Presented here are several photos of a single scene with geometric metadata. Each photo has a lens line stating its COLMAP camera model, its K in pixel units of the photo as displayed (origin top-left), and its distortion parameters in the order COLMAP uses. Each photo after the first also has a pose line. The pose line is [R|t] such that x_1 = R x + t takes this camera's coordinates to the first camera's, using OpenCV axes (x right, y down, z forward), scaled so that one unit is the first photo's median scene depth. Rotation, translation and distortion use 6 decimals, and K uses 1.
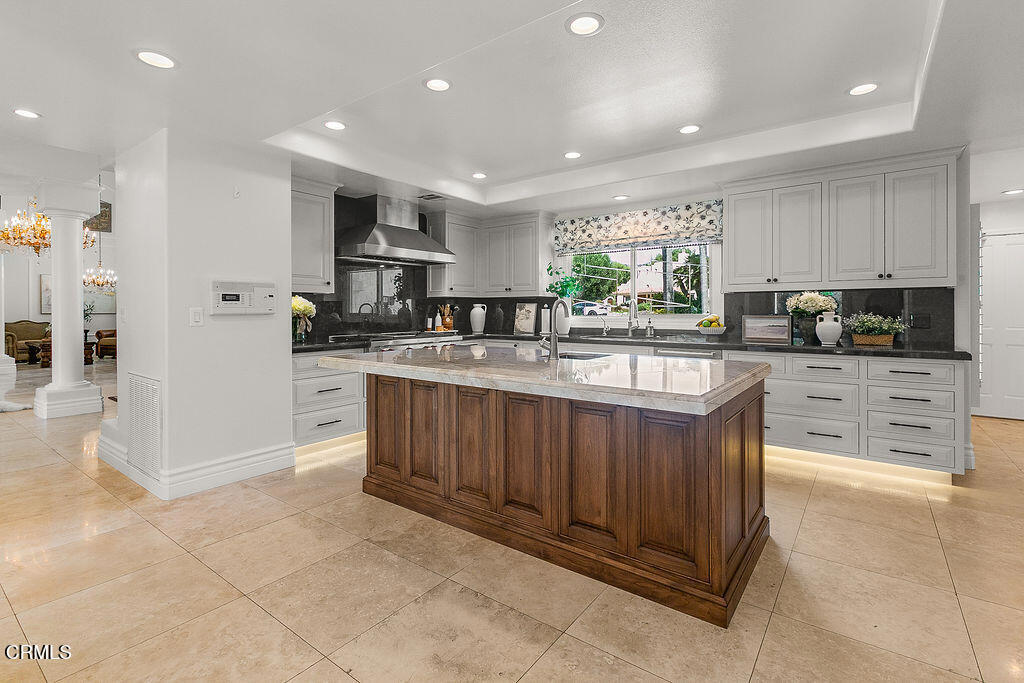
lens RADIAL K [[469.4, 0, 511.6], [0, 469.4, 308.6], [0, 0, 1]] dist [0.002595, 0.002233]
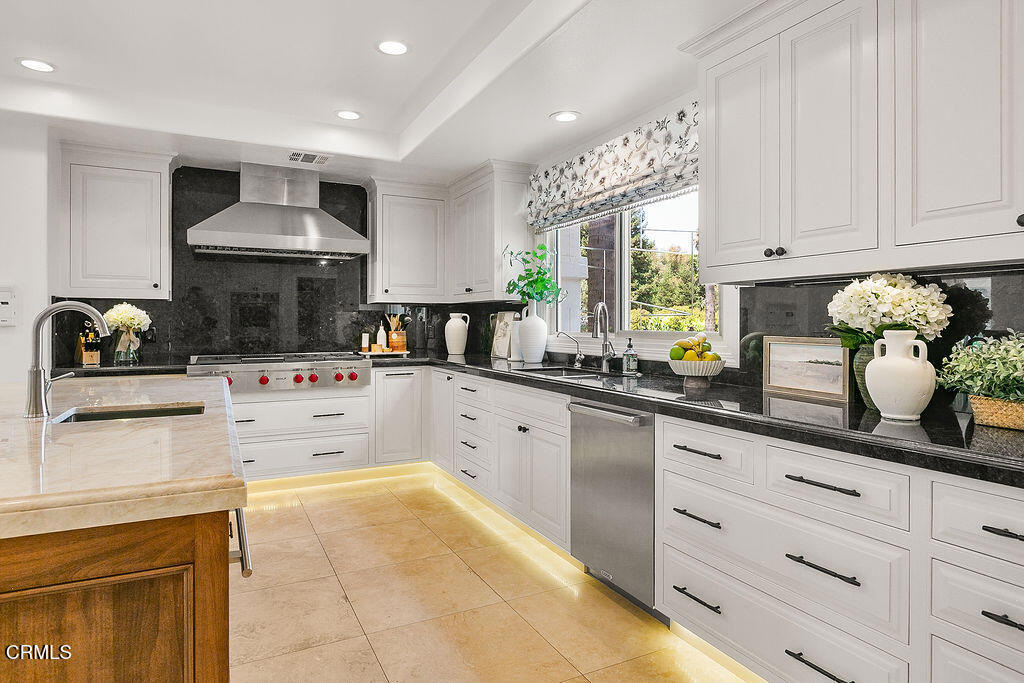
lens RADIAL K [[583.5, 0, 516.7], [0, 583.5, 321.6], [0, 0, 1]] dist [-0.006447, 0.000452]
pose [[0.902583, 0.002550, -0.430509, 0.521694], [-0.001285, 0.999994, 0.003231, -0.000494], [0.430514, -0.002363, 0.902581, 0.400662]]
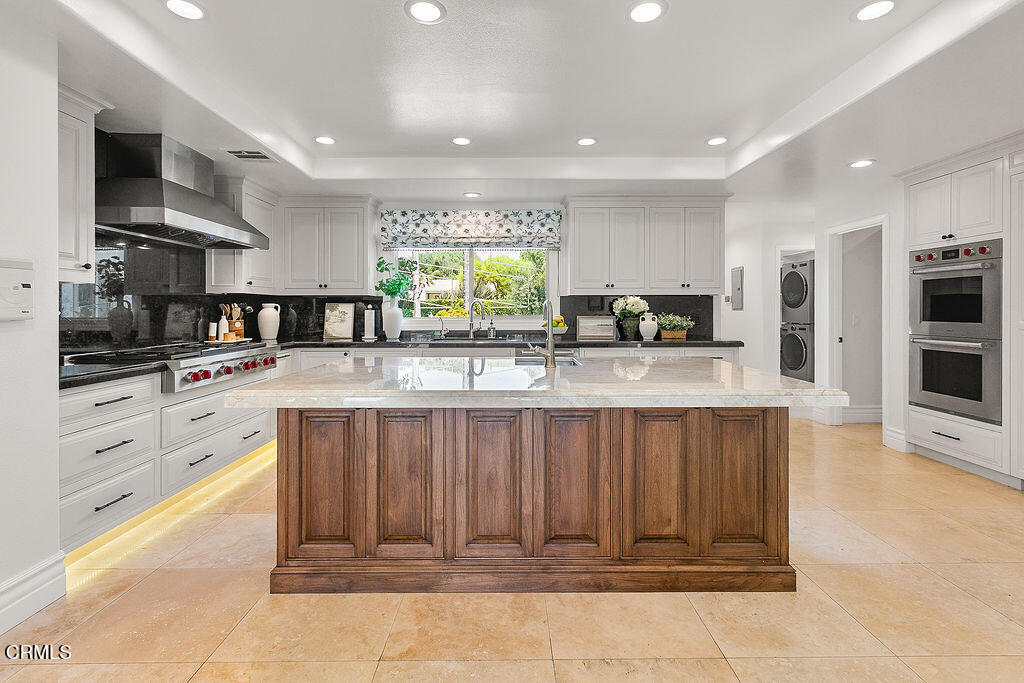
lens RADIAL K [[469.4, 0, 506.6], [0, 469.4, 308.4], [0, 0, 1]] dist [0.002595, 0.002233]
pose [[0.799412, 0.003205, 0.600775, -0.319010], [-0.002466, 0.999995, -0.002054, -0.001182], [-0.600778, 0.000160, 0.799416, 0.204420]]
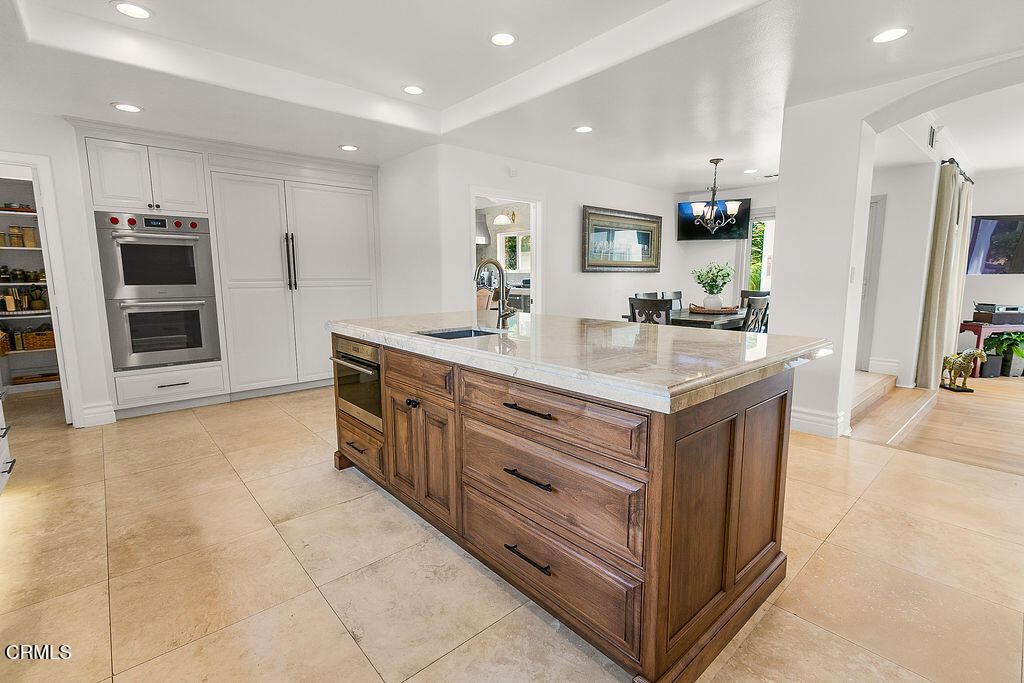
lens RADIAL K [[469.4, 0, 514.8], [0, 469.4, 338.0], [0, 0, 1]] dist [0.002595, 0.002233]
pose [[-0.980356, -0.016061, 0.196580, -0.067450], [0.010561, 0.990974, 0.133636, 0.006129], [-0.196952, 0.133087, -0.971338, 1.144426]]
